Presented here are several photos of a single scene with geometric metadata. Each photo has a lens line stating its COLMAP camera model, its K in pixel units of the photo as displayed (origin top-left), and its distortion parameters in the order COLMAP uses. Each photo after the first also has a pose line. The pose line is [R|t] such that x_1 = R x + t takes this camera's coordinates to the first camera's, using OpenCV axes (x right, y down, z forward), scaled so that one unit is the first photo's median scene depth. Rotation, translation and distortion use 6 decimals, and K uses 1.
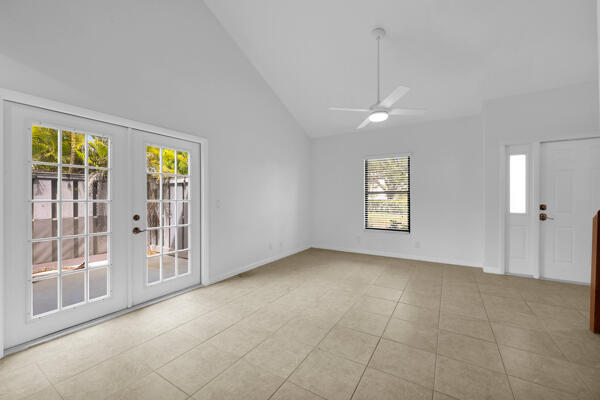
lens RADIAL K [[245.0, 0, 297.9], [0, 245.0, 199.6], [0, 0, 1]] dist [0.001568, 0.000557]
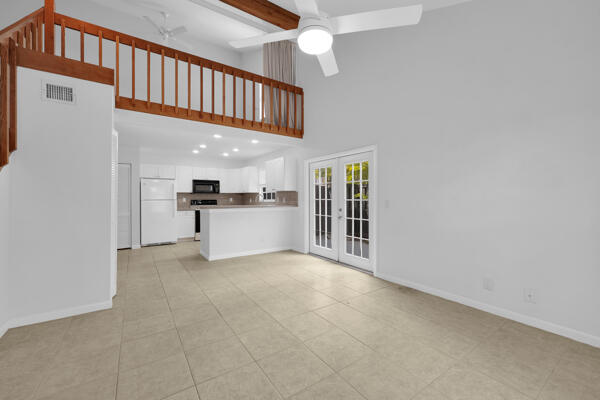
lens RADIAL K [[245.0, 0, 298.5], [0, 245.0, 199.4], [0, 0, 1]] dist [0.001568, 0.000557]
pose [[-0.407214, 0.007051, -0.913306, 0.819427], [-0.003854, 0.999948, 0.009438, -0.011215], [0.913325, 0.007363, -0.407166, 1.178424]]
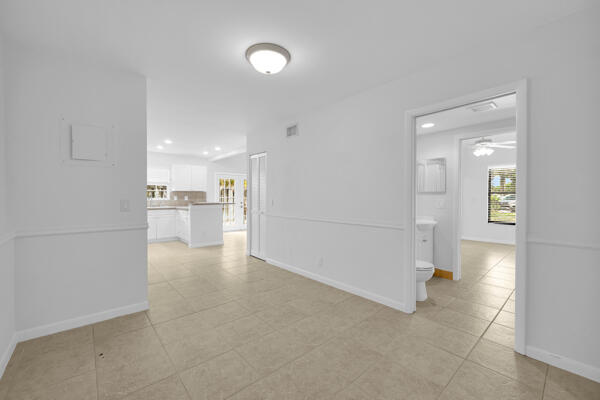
lens RADIAL K [[245.0, 0, 299.5], [0, 245.0, 200.7], [0, 0, 1]] dist [0.001568, 0.000557]
pose [[0.962270, 0.009306, -0.271937, 0.809472], [-0.008462, 0.999955, 0.004279, 0.017620], [0.271964, -0.001817, 0.962306, -1.597395]]
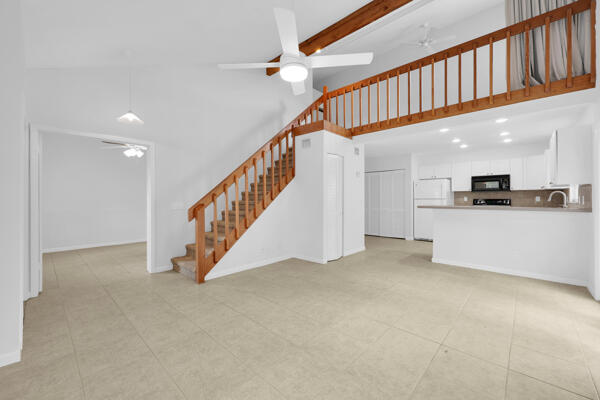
lens RADIAL K [[245.0, 0, 298.0], [0, 245.0, 200.0], [0, 0, 1]] dist [0.001568, 0.000557]
pose [[-0.981481, 0.003898, 0.191521, 0.197112], [0.006494, 0.999895, 0.012928, -0.010029], [-0.191450, 0.013932, -0.981403, 1.630490]]
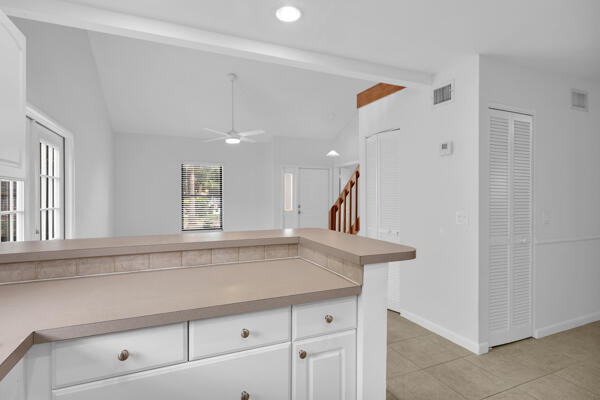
lens RADIAL K [[307.1, 0, 303.8], [0, 307.1, 201.1], [0, 0, 1]] dist [-0.004722, -0.000755]
pose [[0.563625, -0.006148, 0.826008, -0.819589], [0.002509, 0.999980, 0.005730, -0.020416], [-0.826027, -0.001157, 0.563630, -0.246527]]
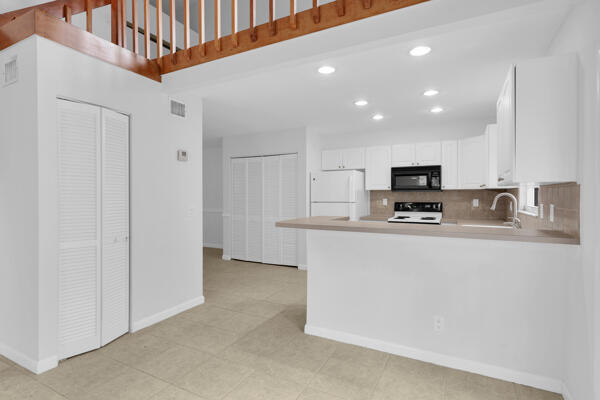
lens RADIAL K [[307.1, 0, 297.5], [0, 307.1, 198.6], [0, 0, 1]] dist [-0.004722, -0.000755]
pose [[-0.997936, 0.003697, -0.064109, -0.208996], [0.002434, 0.999802, 0.019769, -0.035038], [0.064170, 0.019572, -0.997747, 0.980198]]
